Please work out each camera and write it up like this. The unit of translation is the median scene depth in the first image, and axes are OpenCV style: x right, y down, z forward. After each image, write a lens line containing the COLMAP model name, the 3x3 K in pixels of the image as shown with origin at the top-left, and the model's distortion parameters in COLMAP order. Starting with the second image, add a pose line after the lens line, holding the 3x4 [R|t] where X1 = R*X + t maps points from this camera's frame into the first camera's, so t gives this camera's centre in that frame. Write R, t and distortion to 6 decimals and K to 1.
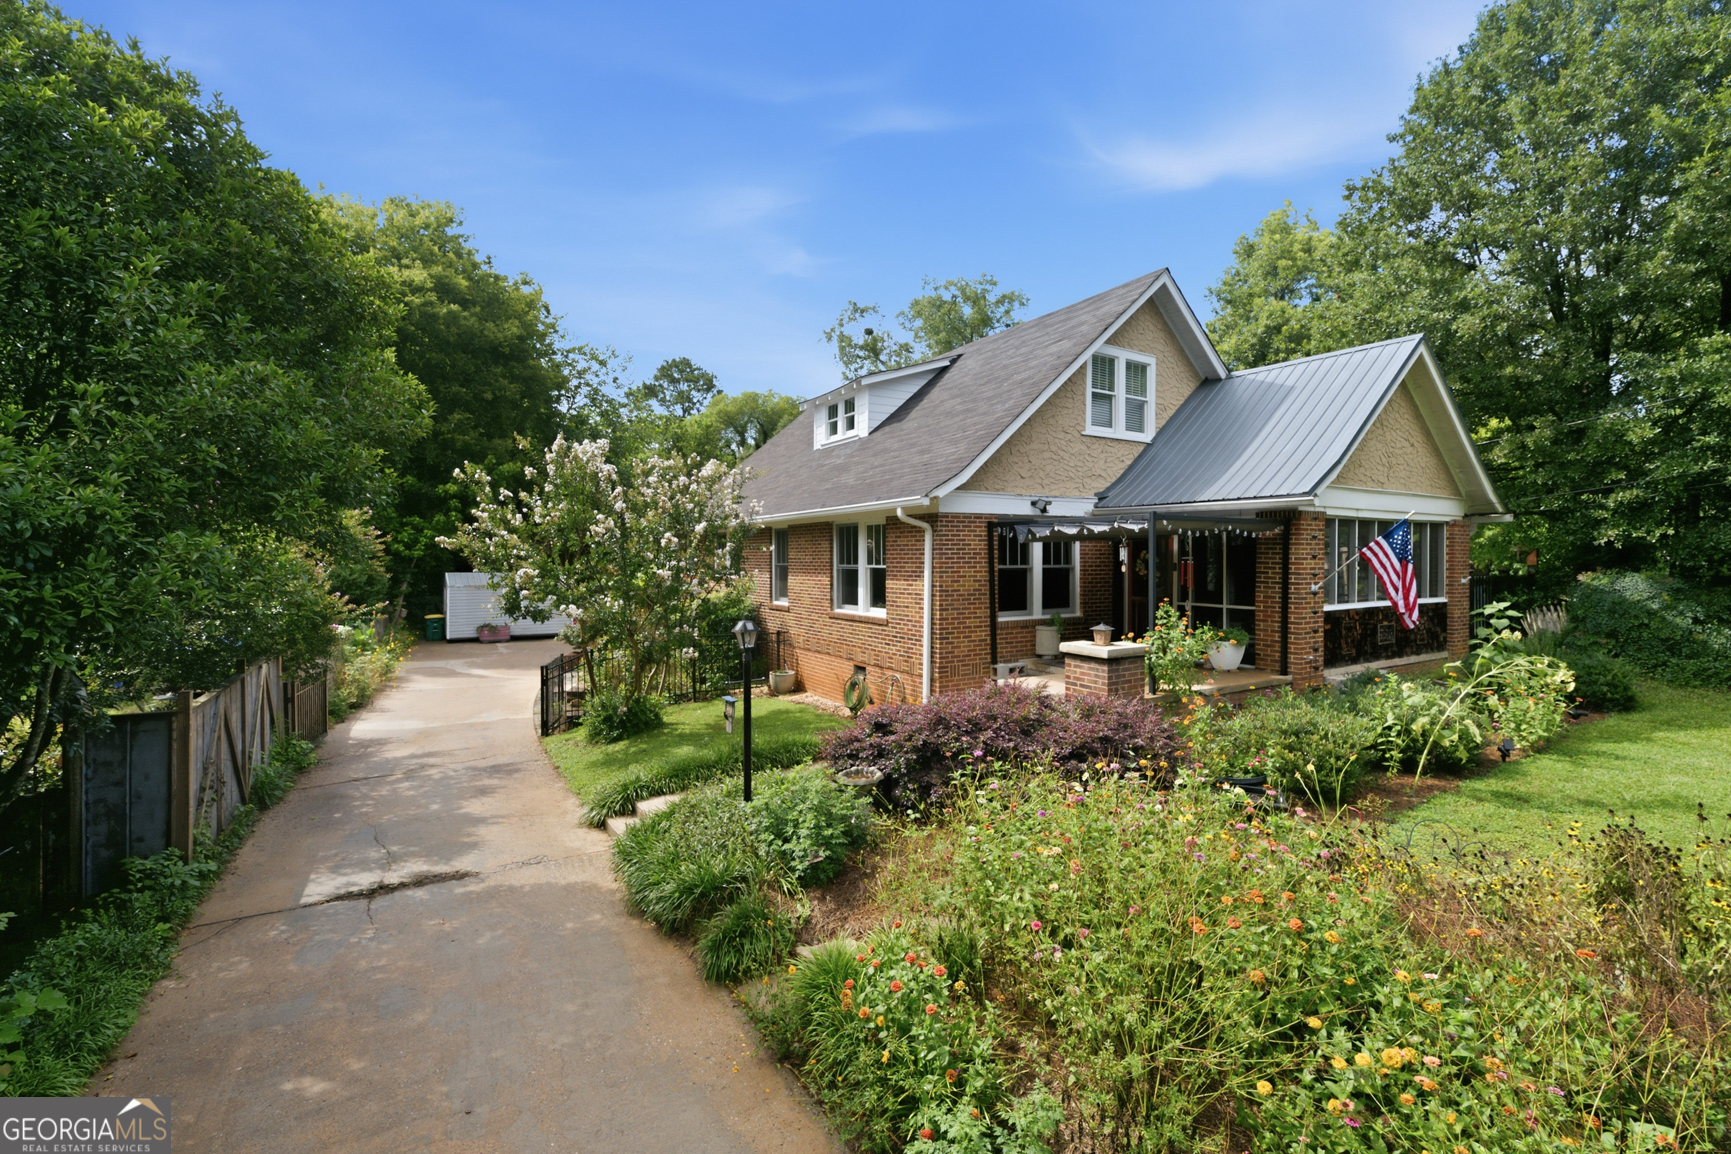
lens RADIAL K [[713.2, 0, 864.8], [0, 713.2, 552.8], [0, 0, 1]] dist [-0.000479, -0.000045]
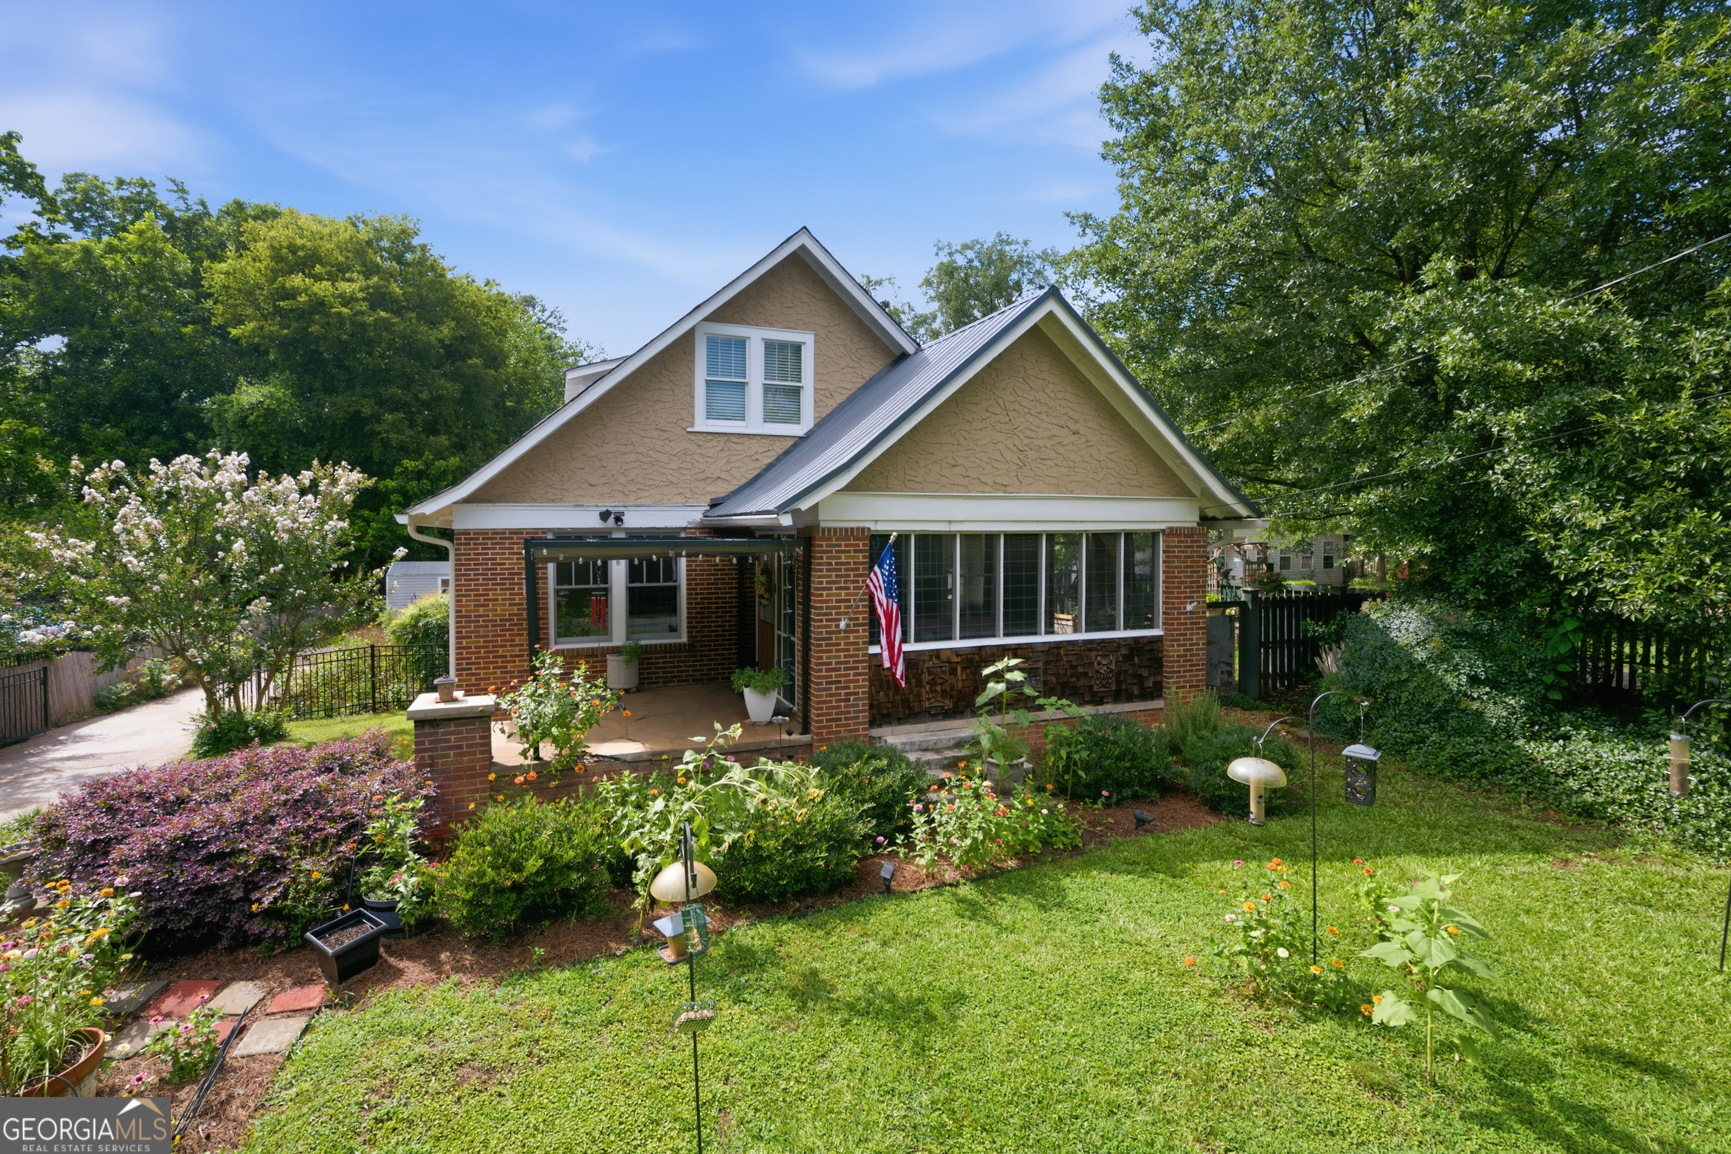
lens RADIAL K [[718.7, 0, 865.4], [0, 718.7, 528.6], [0, 0, 1]] dist [-0.000536, -0.000058]
pose [[0.978247, -0.003711, -0.207412, 0.678494], [0.004549, 0.999983, 0.003560, -0.049845], [0.207395, -0.004426, 0.978247, 0.191699]]
